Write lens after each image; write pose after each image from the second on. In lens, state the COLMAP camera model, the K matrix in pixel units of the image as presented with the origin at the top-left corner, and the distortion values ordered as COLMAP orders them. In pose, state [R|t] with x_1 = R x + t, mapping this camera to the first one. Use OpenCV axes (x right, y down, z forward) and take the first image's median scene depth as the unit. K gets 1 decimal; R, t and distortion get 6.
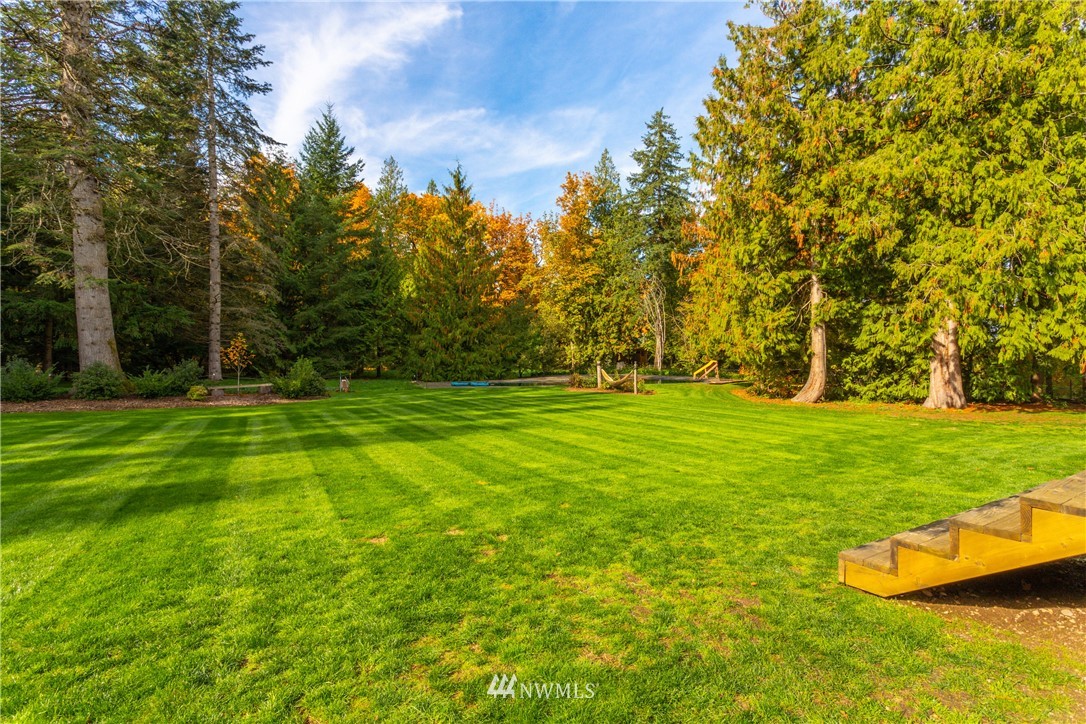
lens RADIAL K [[528.0, 0, 542.1], [0, 528.0, 360.2], [0, 0, 1]] dist [0.003884, 0.001666]
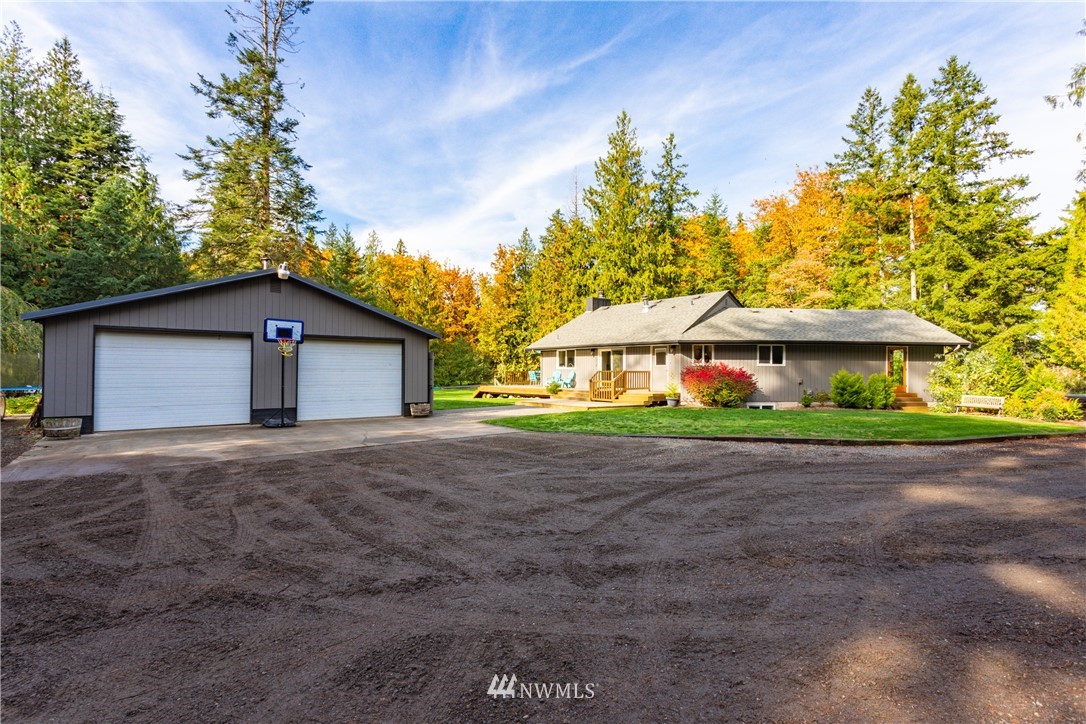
lens RADIAL K [[528.0, 0, 533.1], [0, 528.0, 361.4], [0, 0, 1]] dist [0.003884, 0.001666]
pose [[0.998015, 0.003451, 0.062878, 0.053708], [-0.001900, 0.999693, -0.024707, -0.001539], [-0.062944, 0.024539, 0.997715, -0.441689]]
